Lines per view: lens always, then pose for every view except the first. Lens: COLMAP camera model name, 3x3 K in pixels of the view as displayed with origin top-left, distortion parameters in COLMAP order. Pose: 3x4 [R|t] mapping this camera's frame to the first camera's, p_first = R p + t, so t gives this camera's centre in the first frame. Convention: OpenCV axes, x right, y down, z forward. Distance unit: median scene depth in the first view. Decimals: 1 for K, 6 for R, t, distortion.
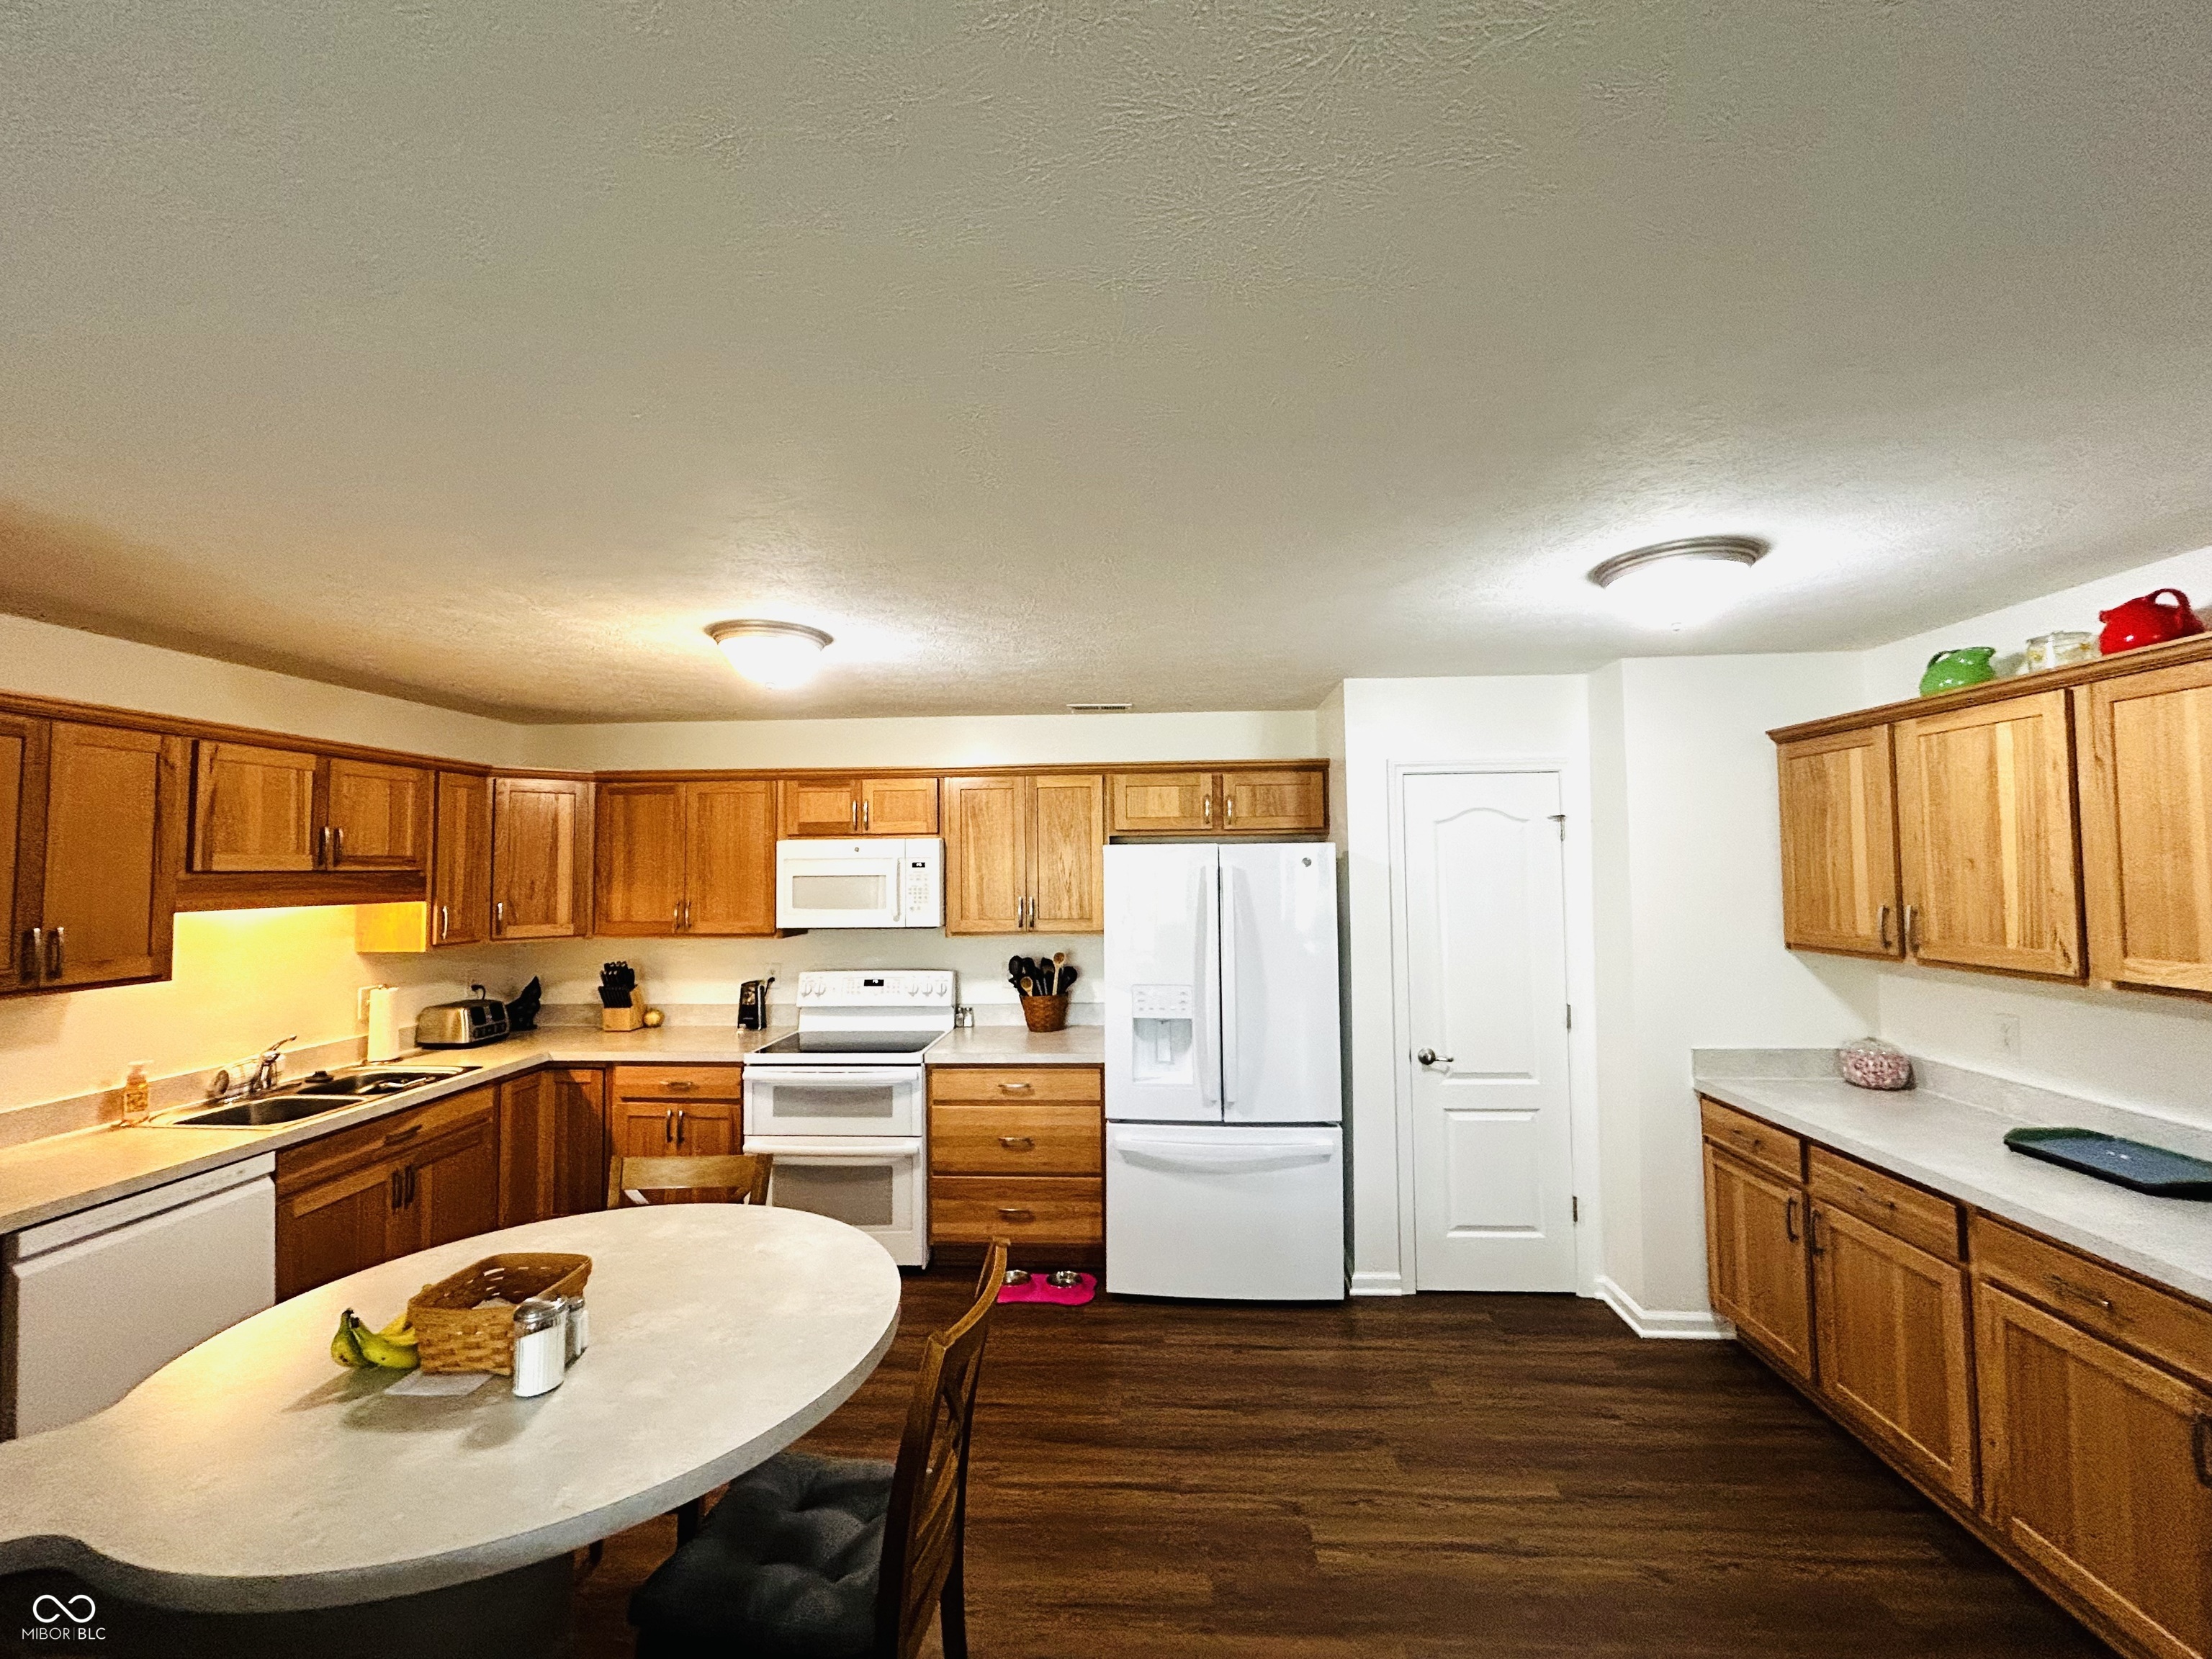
lens RADIAL K [[890.4, 0, 1109.0], [0, 890.4, 827.4], [0, 0, 1]] dist [0.002351, 0.000562]
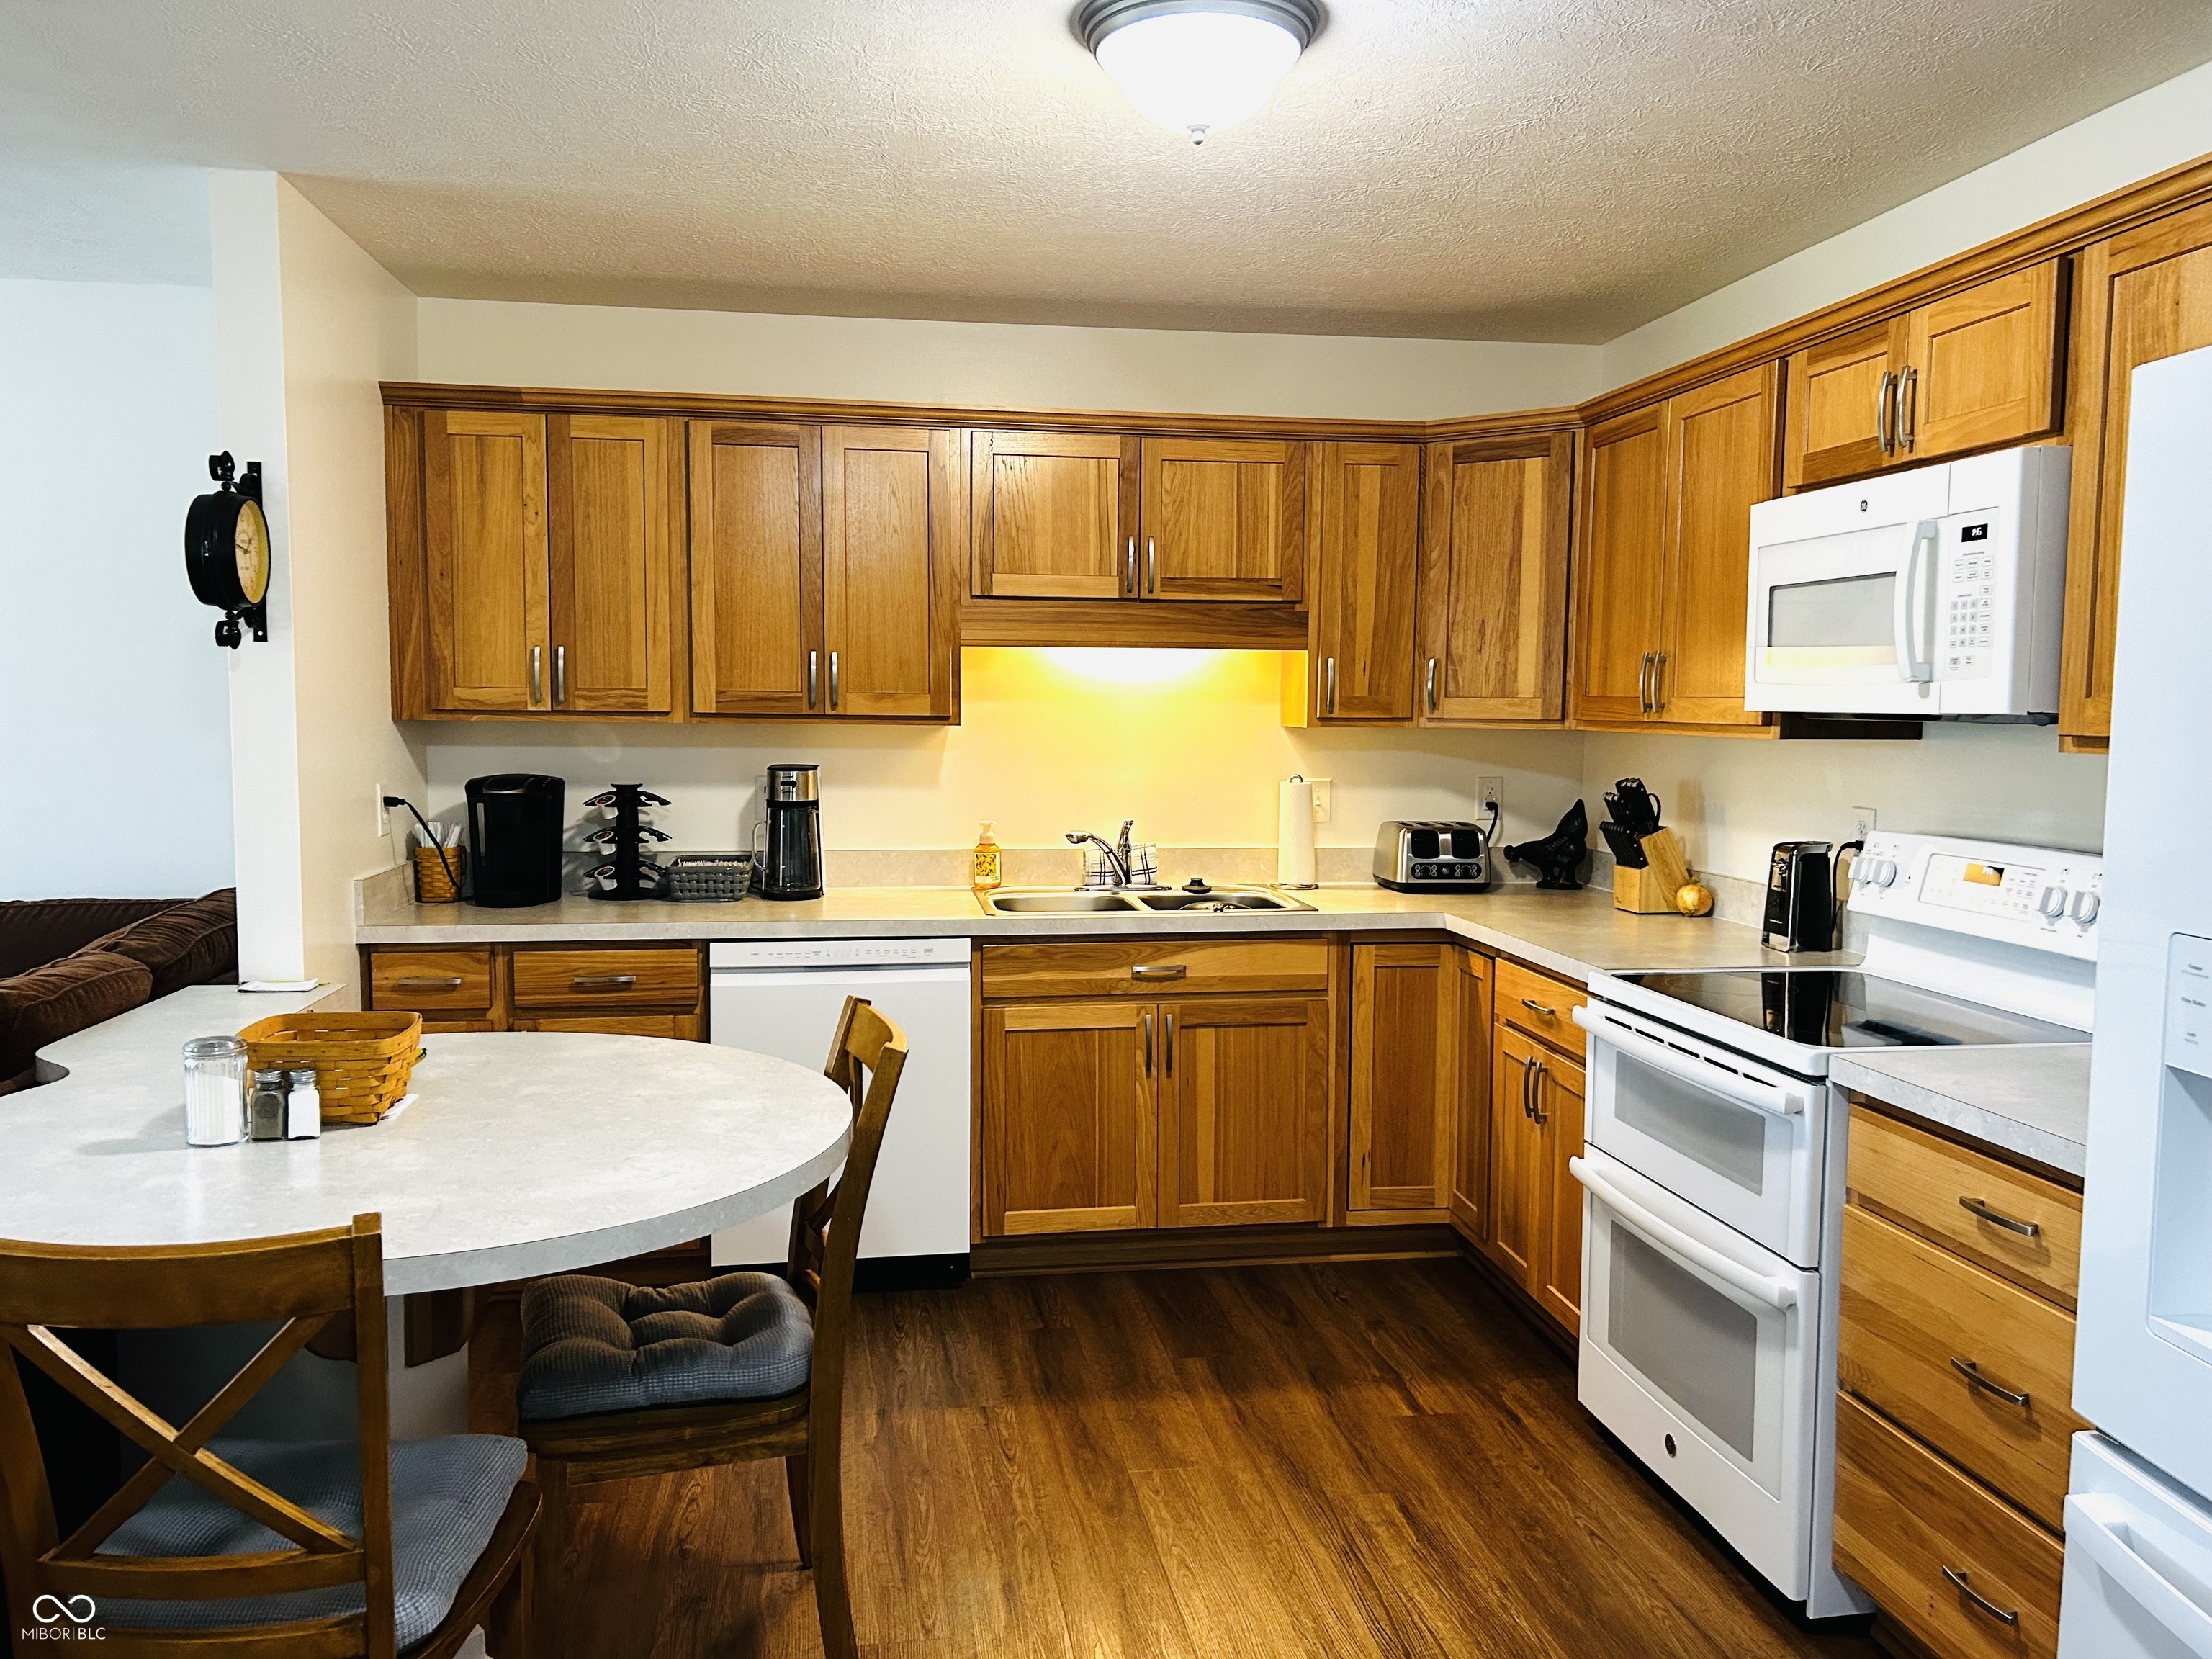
lens RADIAL K [[1675.0, 0, 1098.4], [0, 1675.0, 840.6], [0, 0, 1]] dist [0.028946, -0.009856]
pose [[0.201884, 0.092438, -0.975037, 0.415416], [0.034158, 0.994266, 0.101334, 0.095066], [0.978814, -0.053763, 0.197569, 0.618452]]
